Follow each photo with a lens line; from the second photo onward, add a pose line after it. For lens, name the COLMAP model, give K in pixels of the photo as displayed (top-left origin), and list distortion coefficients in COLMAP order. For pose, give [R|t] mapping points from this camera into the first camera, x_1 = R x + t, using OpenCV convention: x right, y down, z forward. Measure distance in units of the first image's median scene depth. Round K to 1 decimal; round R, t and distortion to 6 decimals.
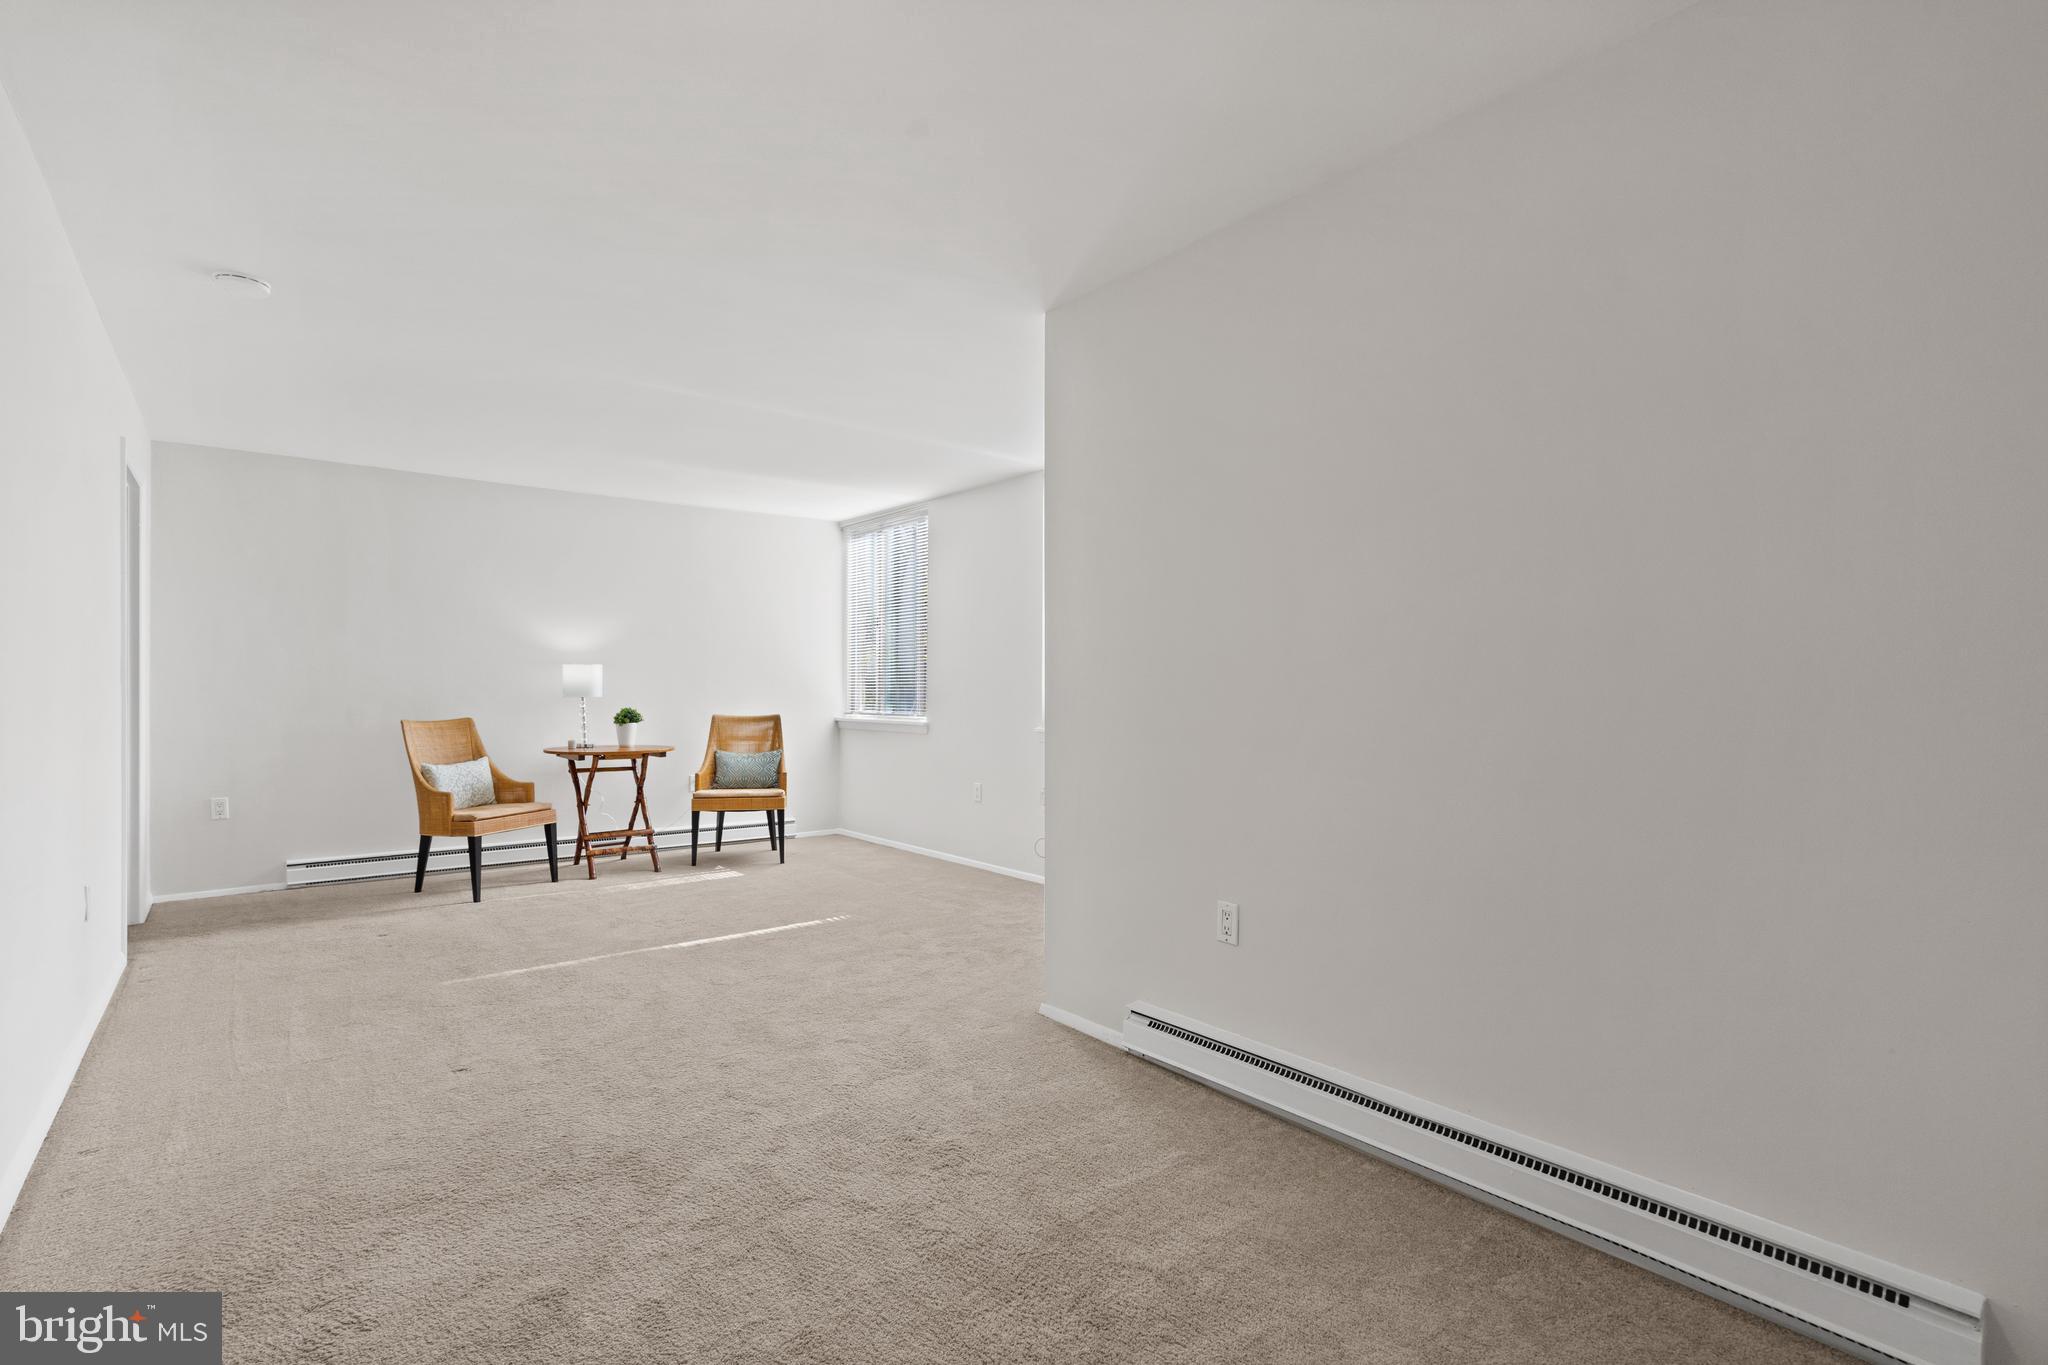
lens RADIAL K [[936.4, 0, 1011.7], [0, 936.4, 679.5], [0, 0, 1]] dist [-0.011426, 0.000273]
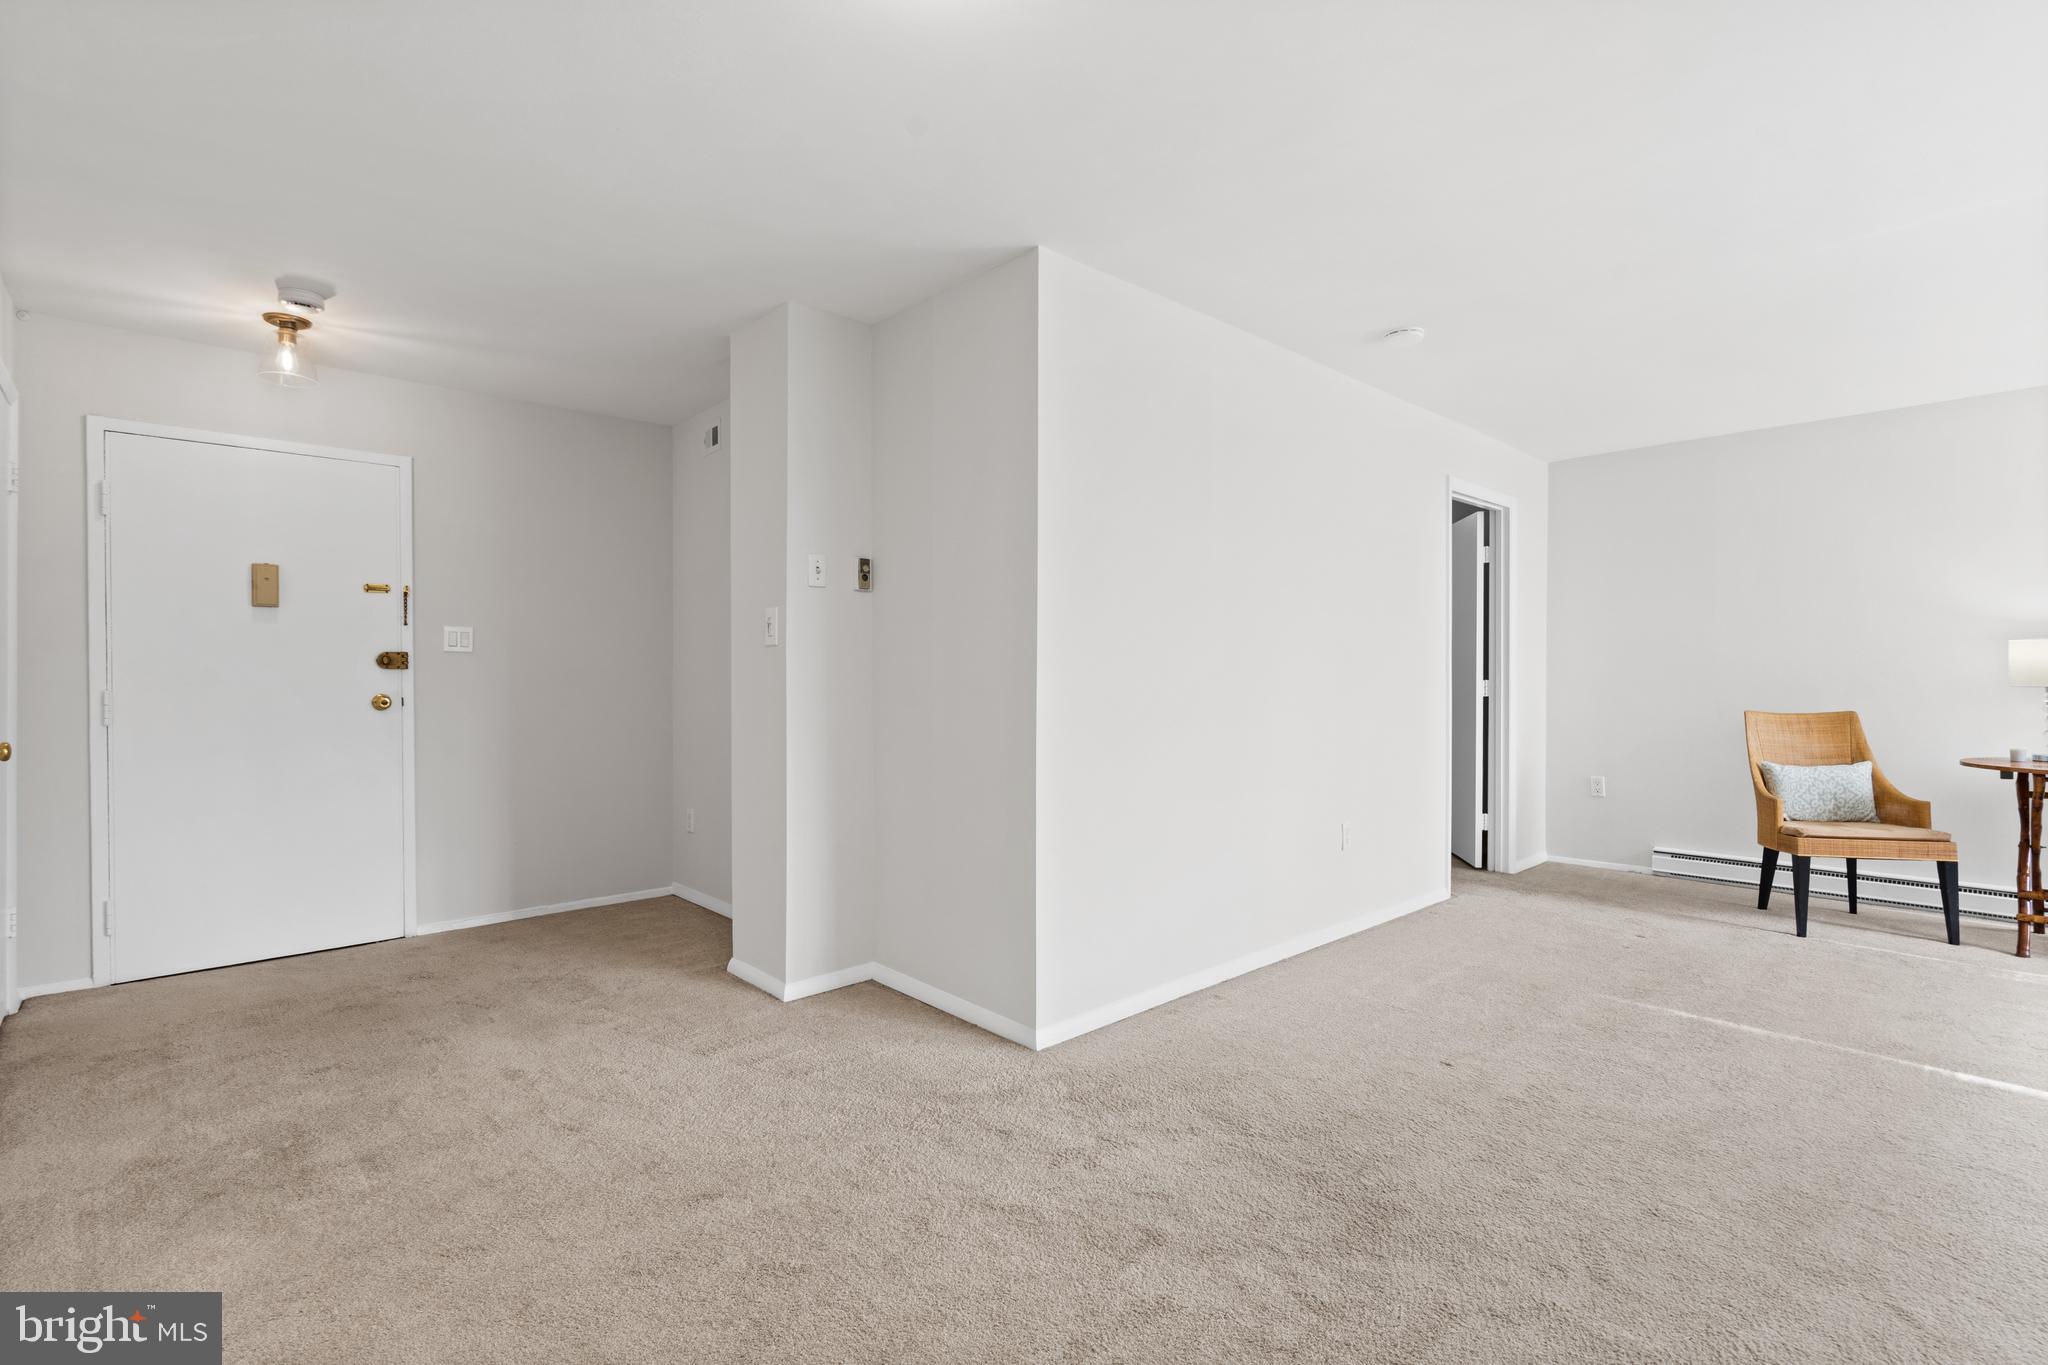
lens RADIAL K [[936.4, 0, 1011.7], [0, 936.4, 679.5], [0, 0, 1]] dist [-0.011426, 0.000273]
pose [[0.059238, 0.001591, -0.998243, 0.191180], [0.014504, 0.999892, 0.002454, 0.001611], [0.998139, -0.014624, 0.059208, 0.255373]]
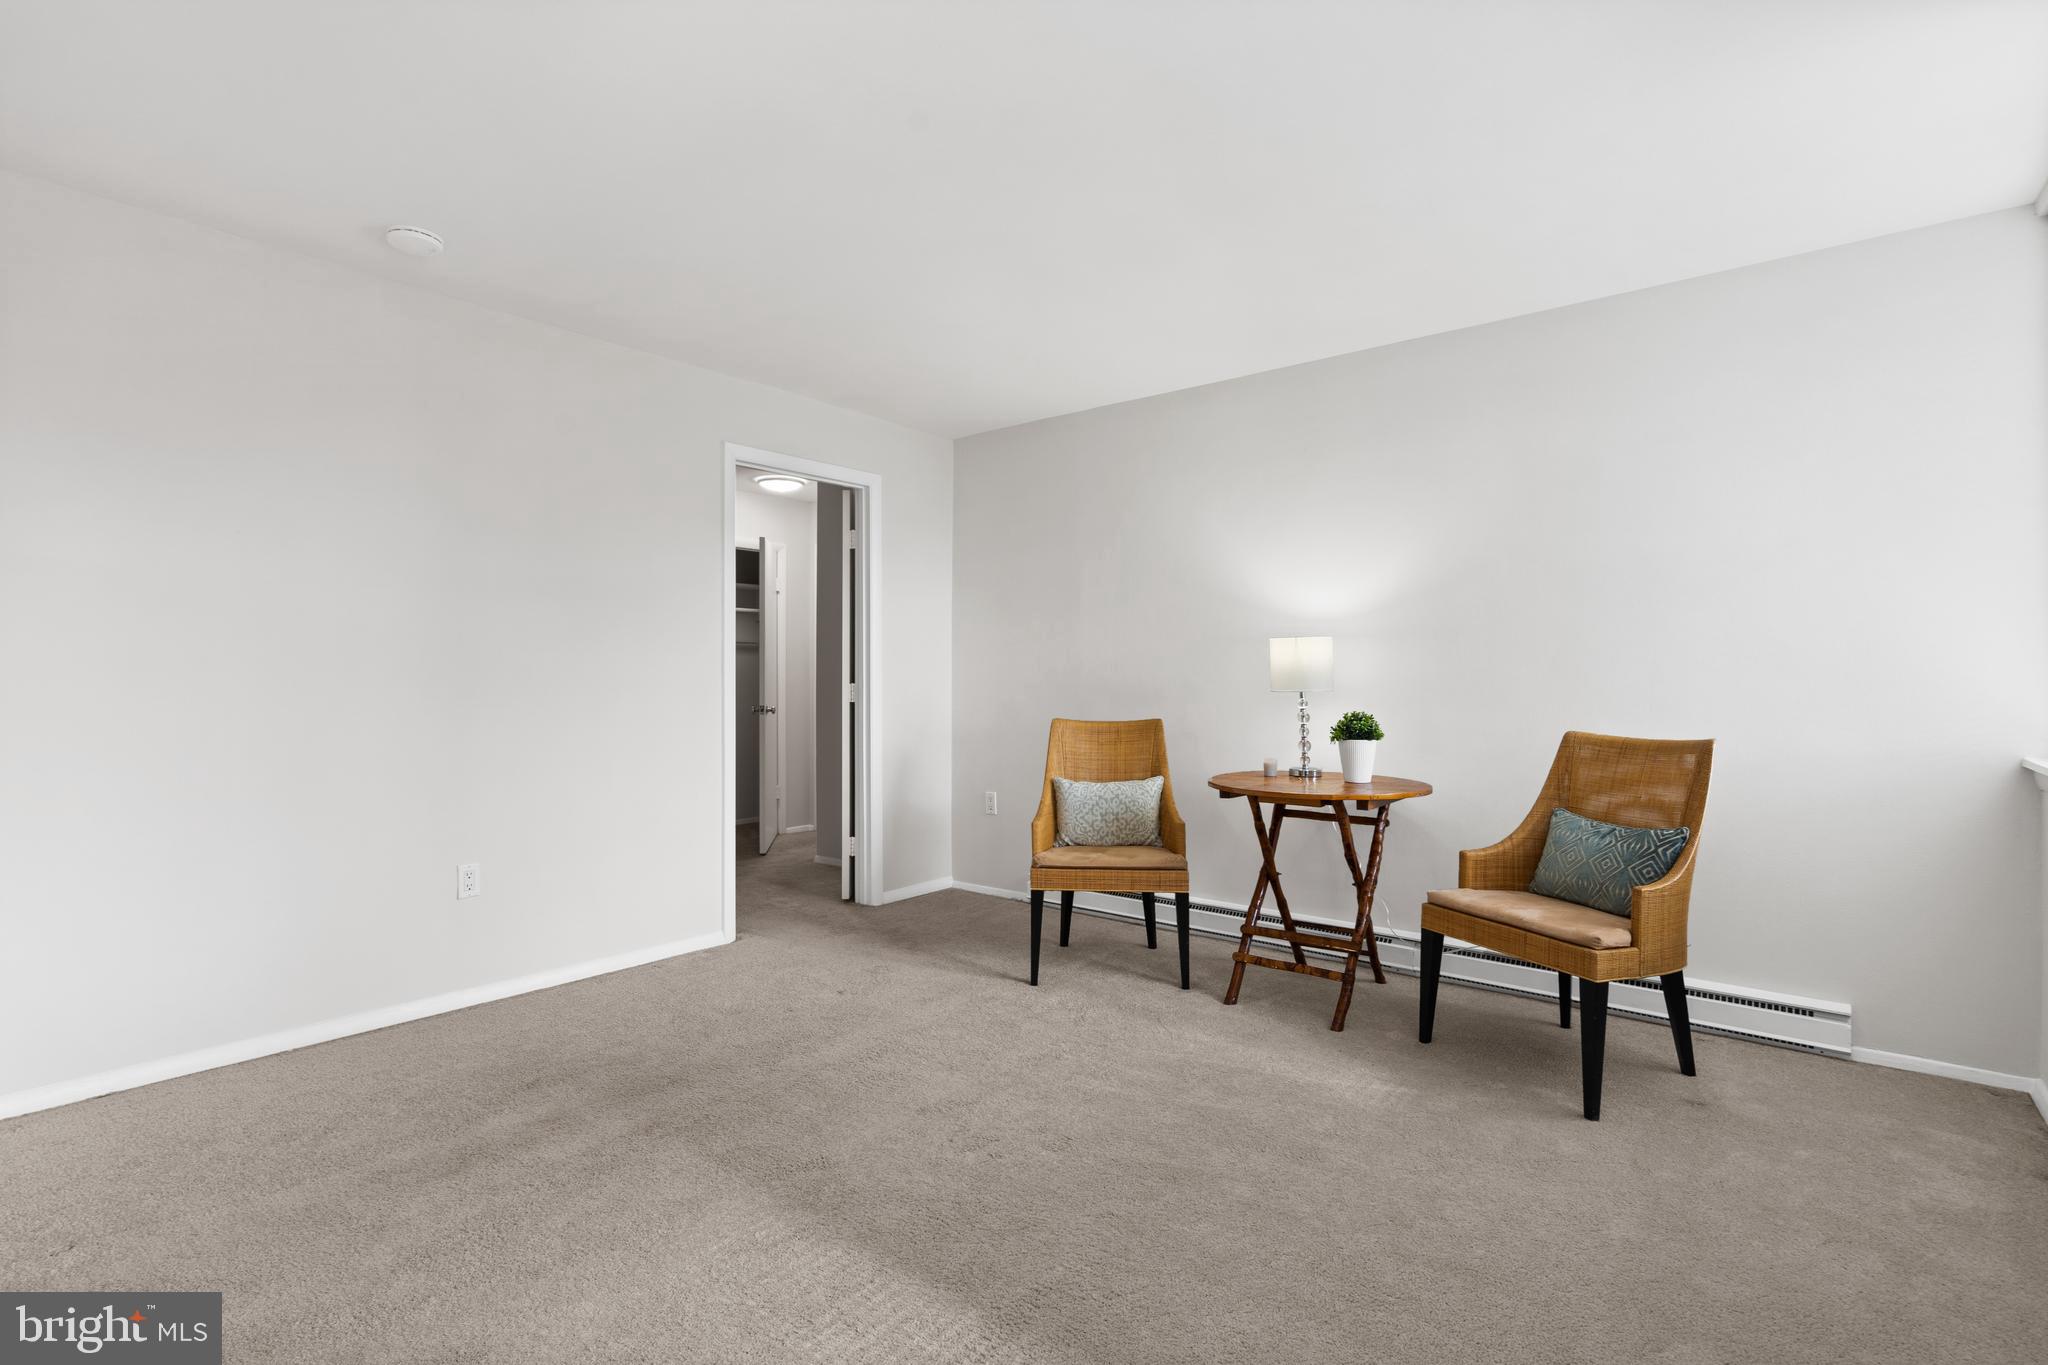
lens RADIAL K [[949.5, 0, 1015.5], [0, 949.5, 694.9], [0, 0, 1]] dist [0.001556, 0.000032]
pose [[0.207411, 0.009857, -0.978204, 0.113626], [0.009390, 0.999883, 0.012067, 0.014089], [0.978209, -0.011688, 0.207294, 0.823972]]
